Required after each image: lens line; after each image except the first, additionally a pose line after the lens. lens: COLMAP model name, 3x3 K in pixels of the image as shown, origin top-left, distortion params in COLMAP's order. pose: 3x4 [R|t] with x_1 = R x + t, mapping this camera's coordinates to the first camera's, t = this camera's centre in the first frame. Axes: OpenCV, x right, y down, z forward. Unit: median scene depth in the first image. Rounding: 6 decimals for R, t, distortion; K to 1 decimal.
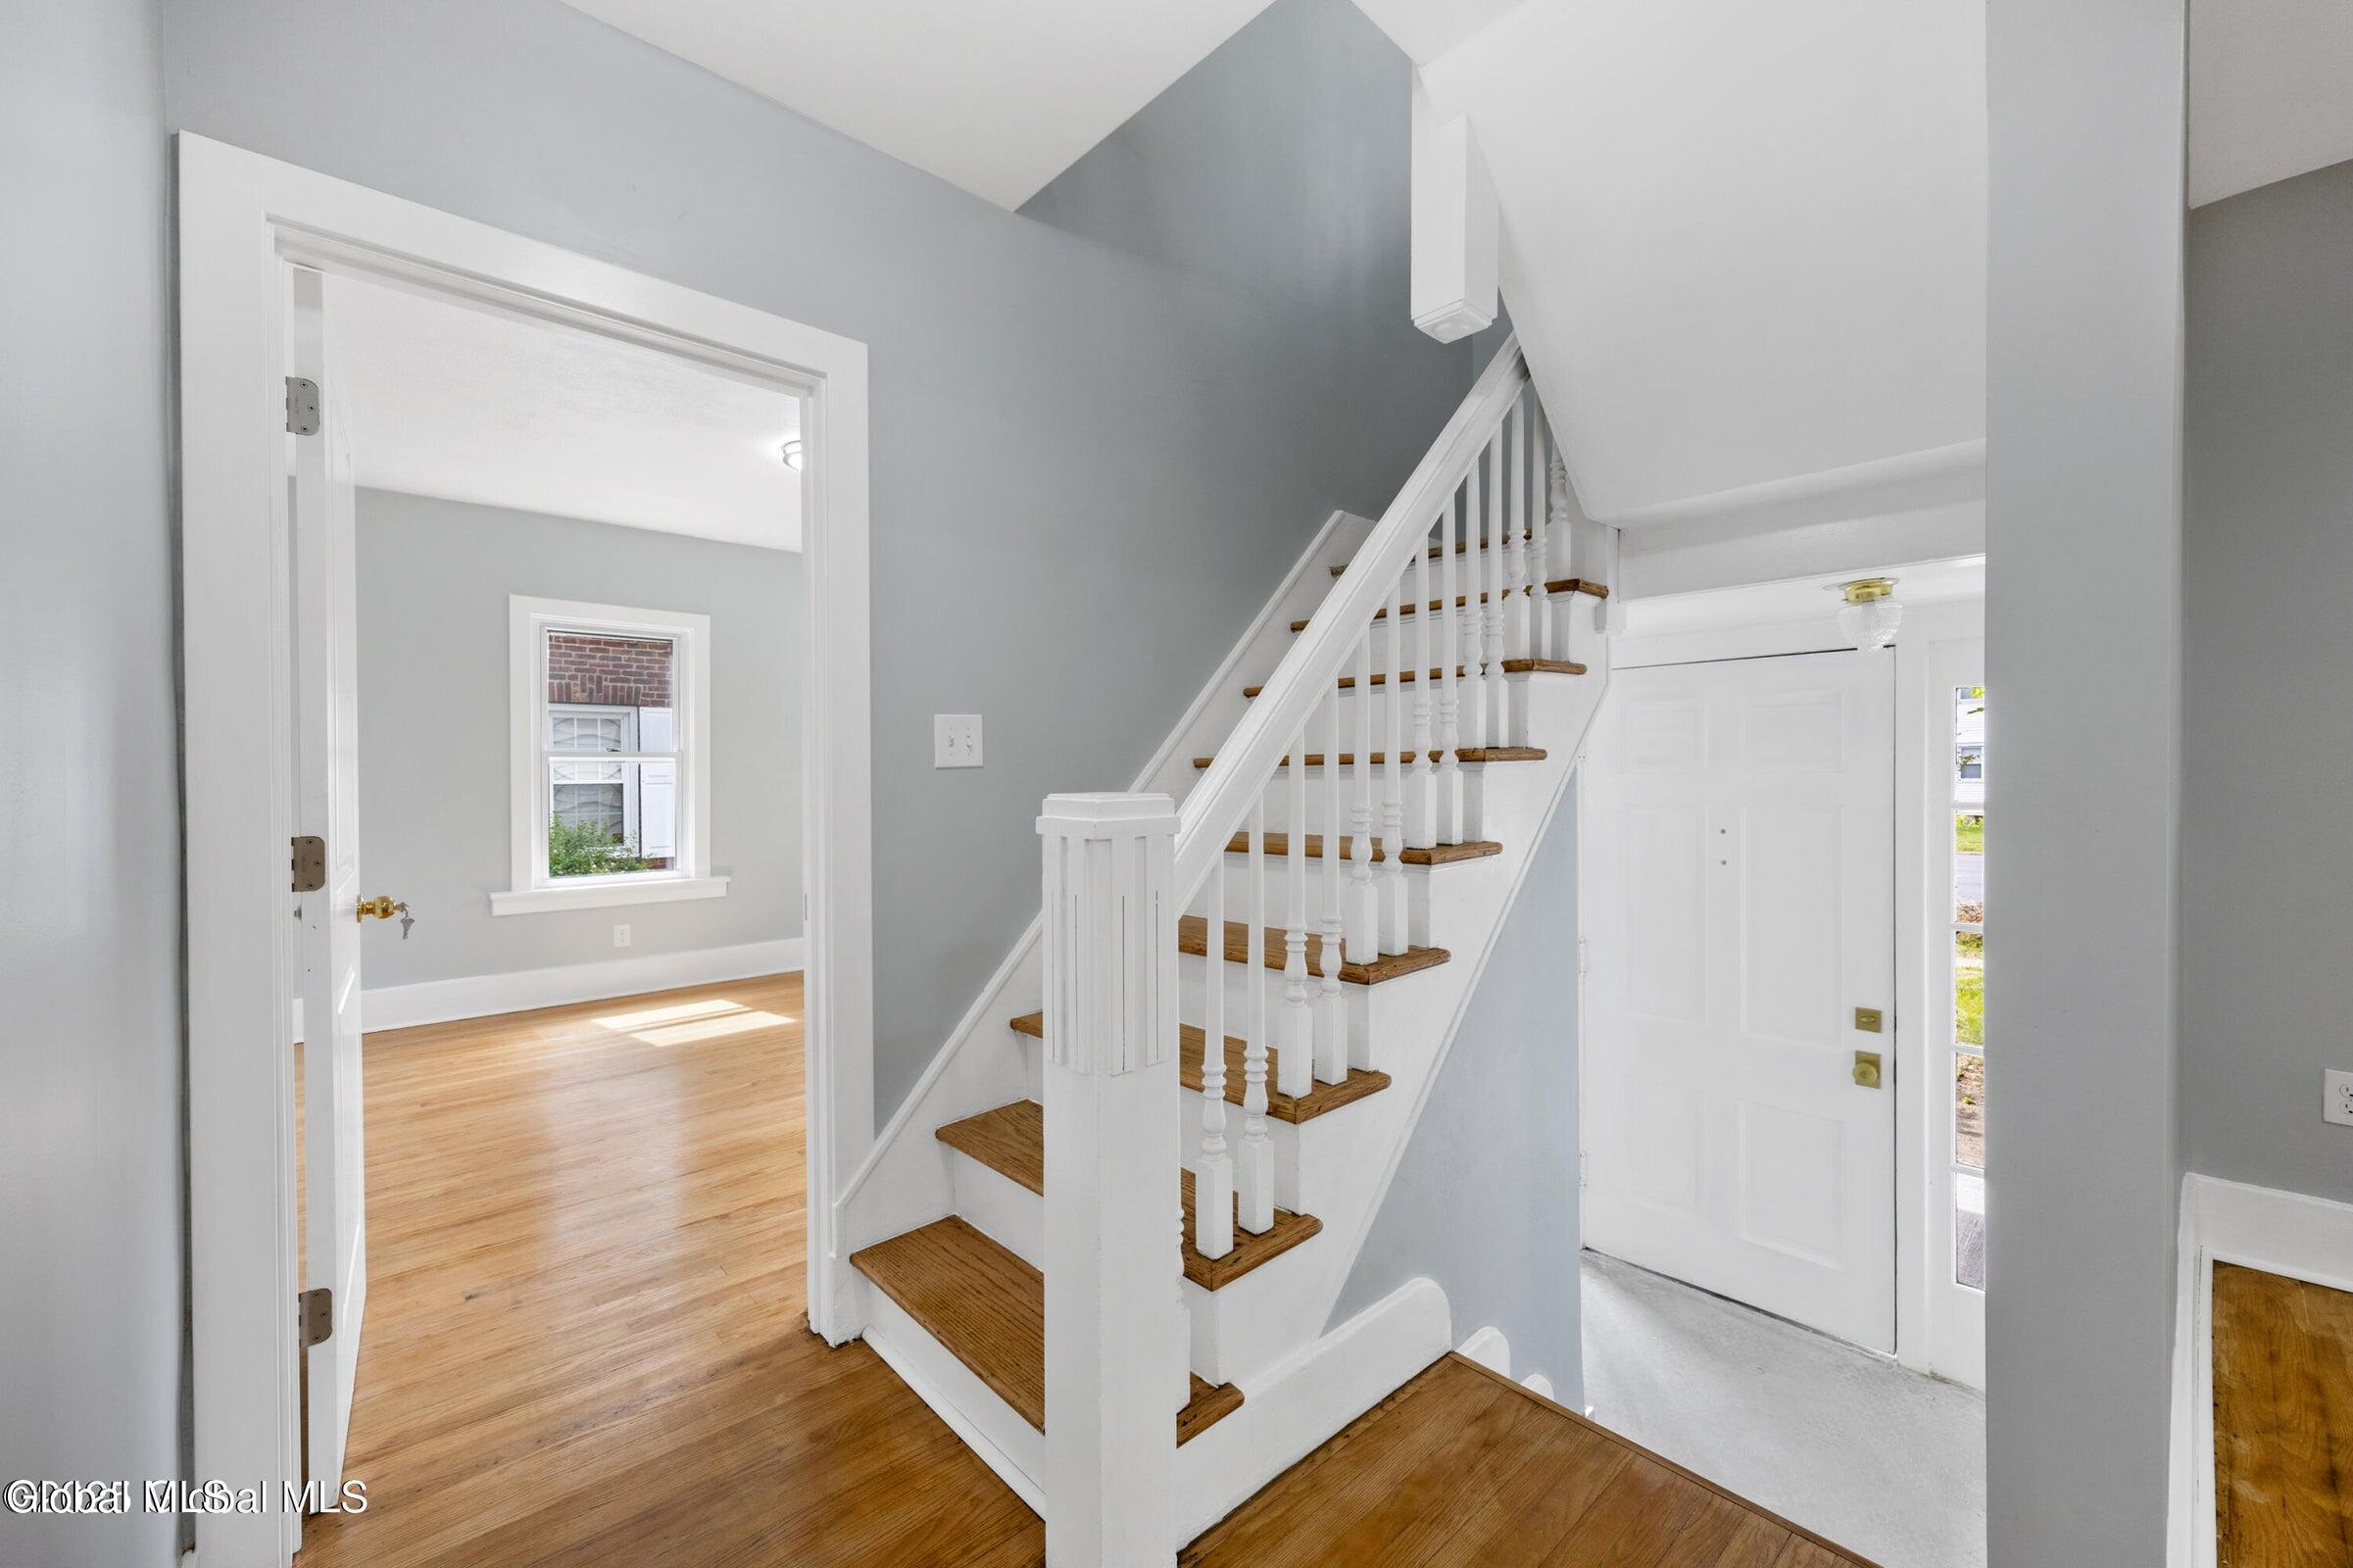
lens RADIAL K [[950.2, 0, 1190.2], [0, 950.2, 778.5], [0, 0, 1]] dist [0.000666, 0.000121]
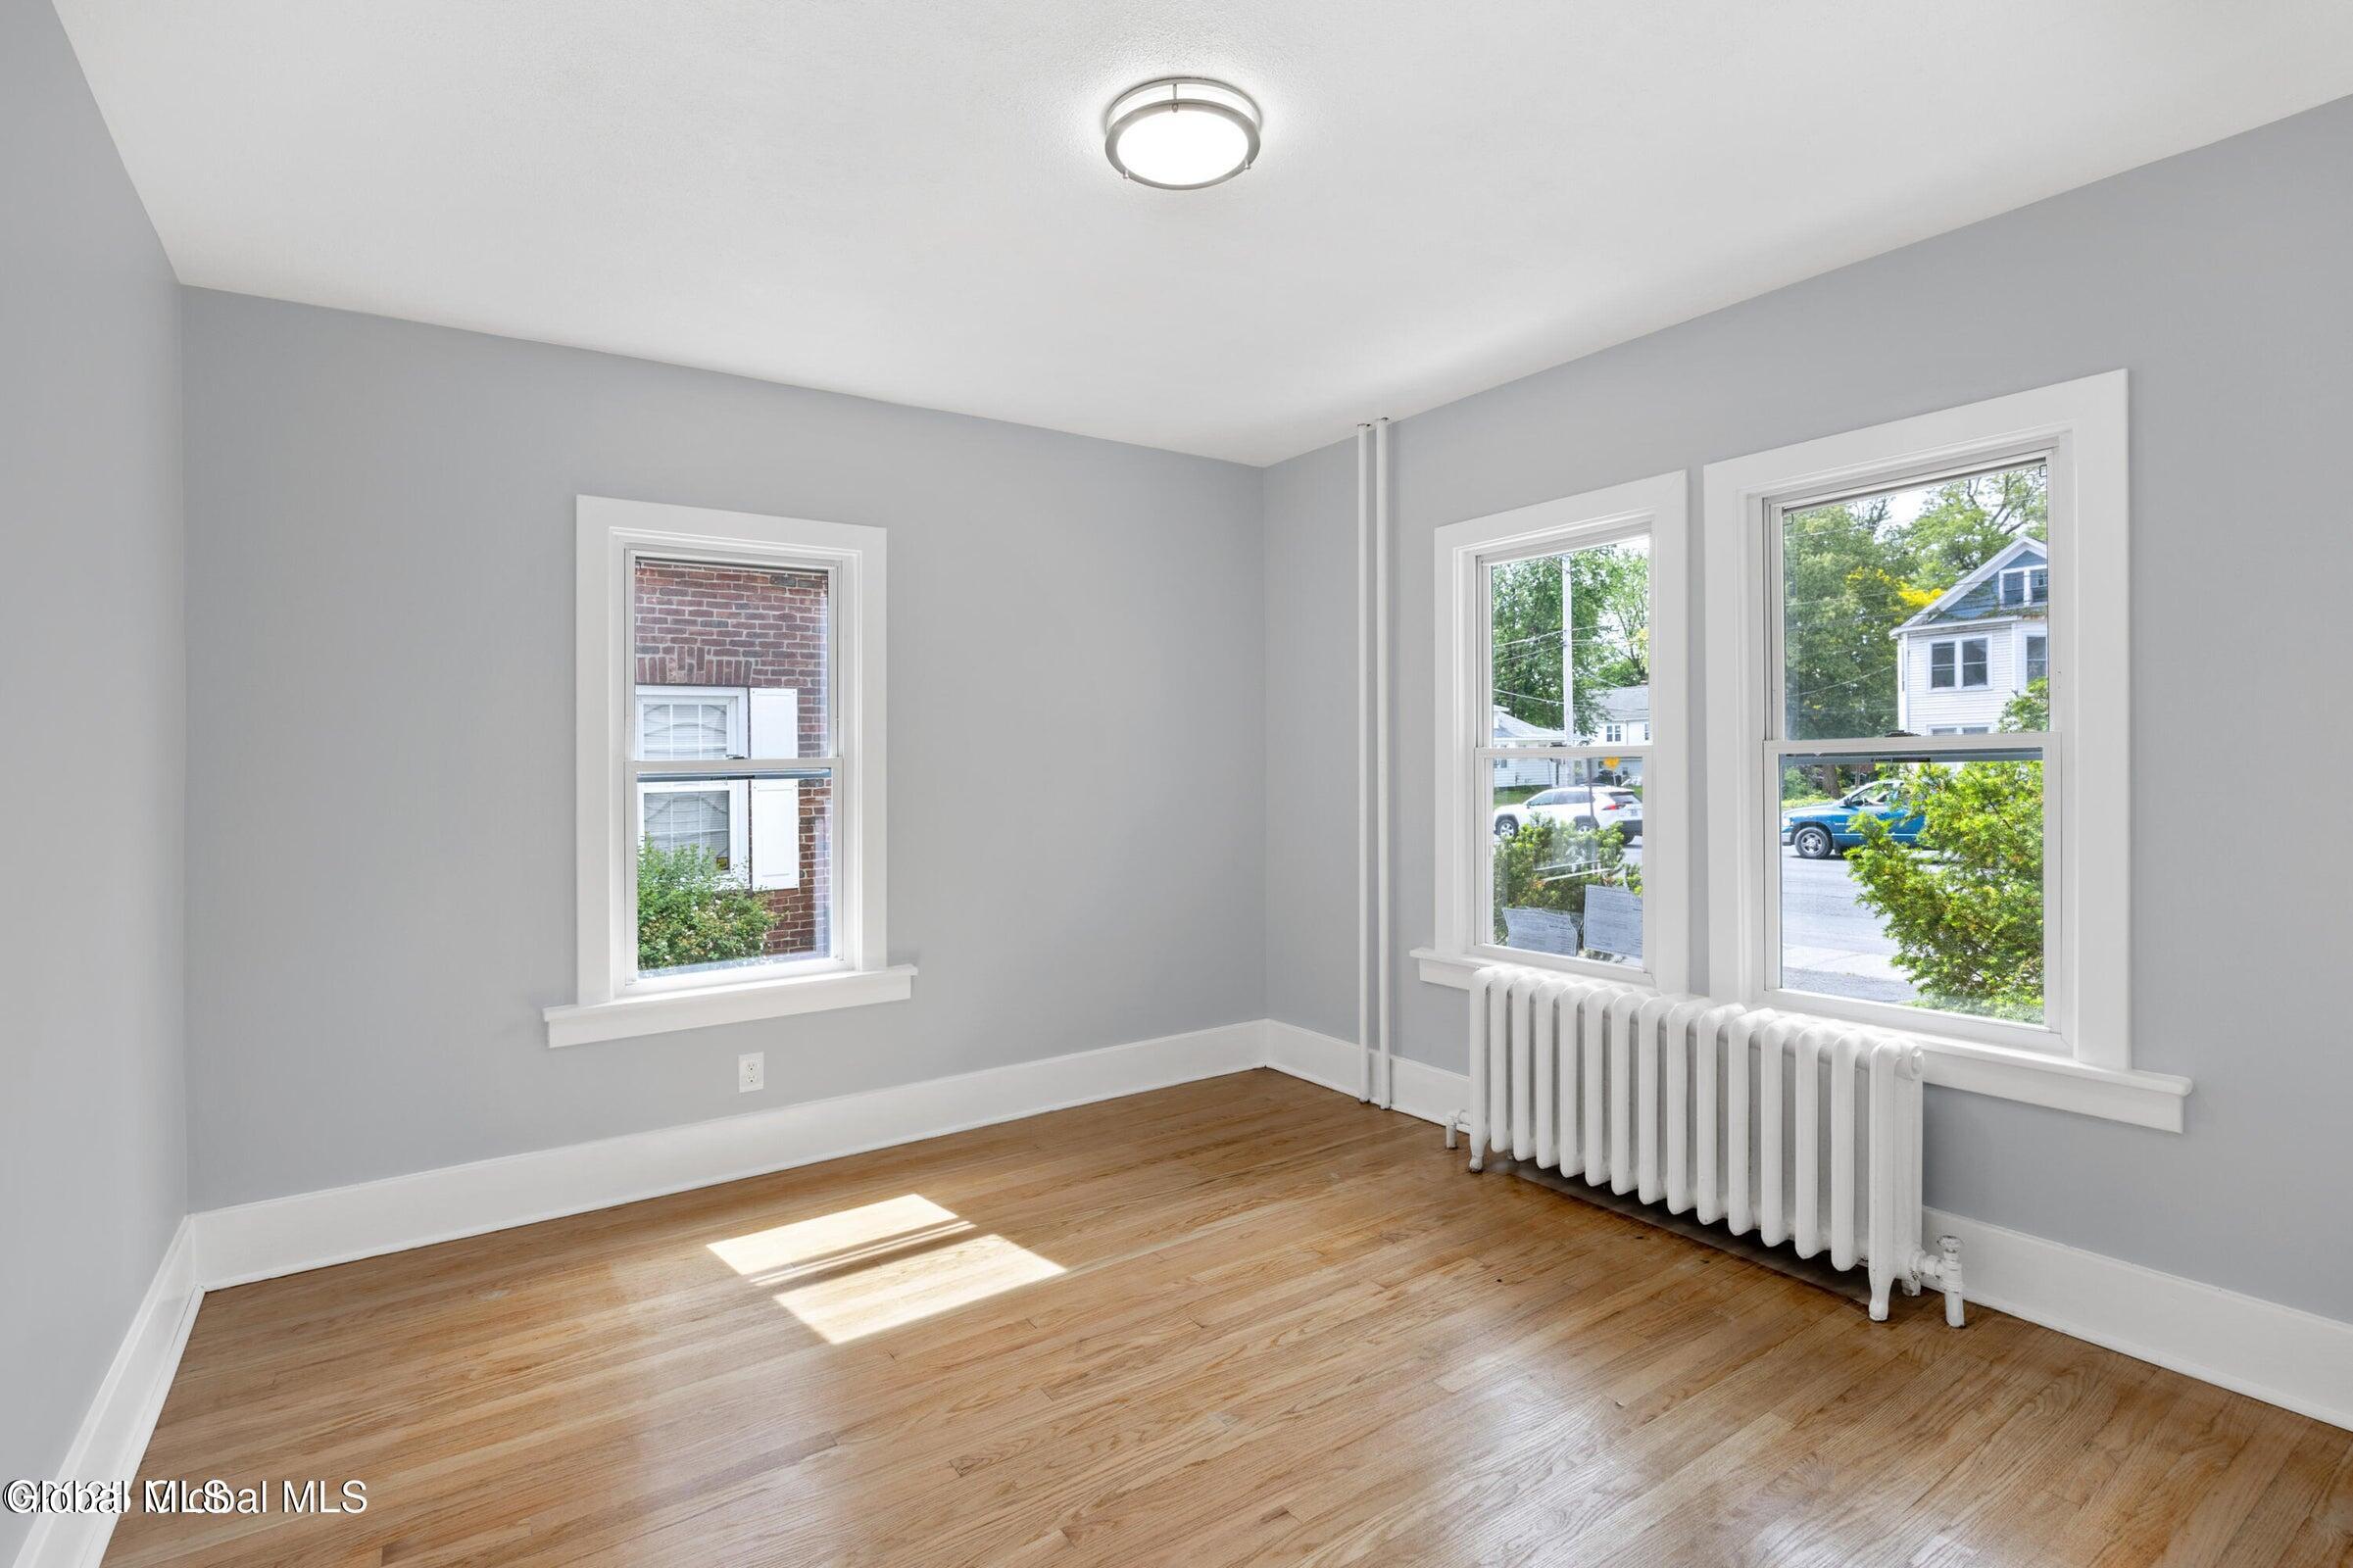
lens RADIAL K [[1099.1, 0, 1172.6], [0, 1099.1, 725.3], [0, 0, 1]] dist [-0.022268, 0.000104]
pose [[0.990071, -0.017268, -0.139504, -0.233889], [0.012674, 0.999350, -0.033748, -0.022691], [0.139996, 0.031645, 0.989646, 0.349382]]
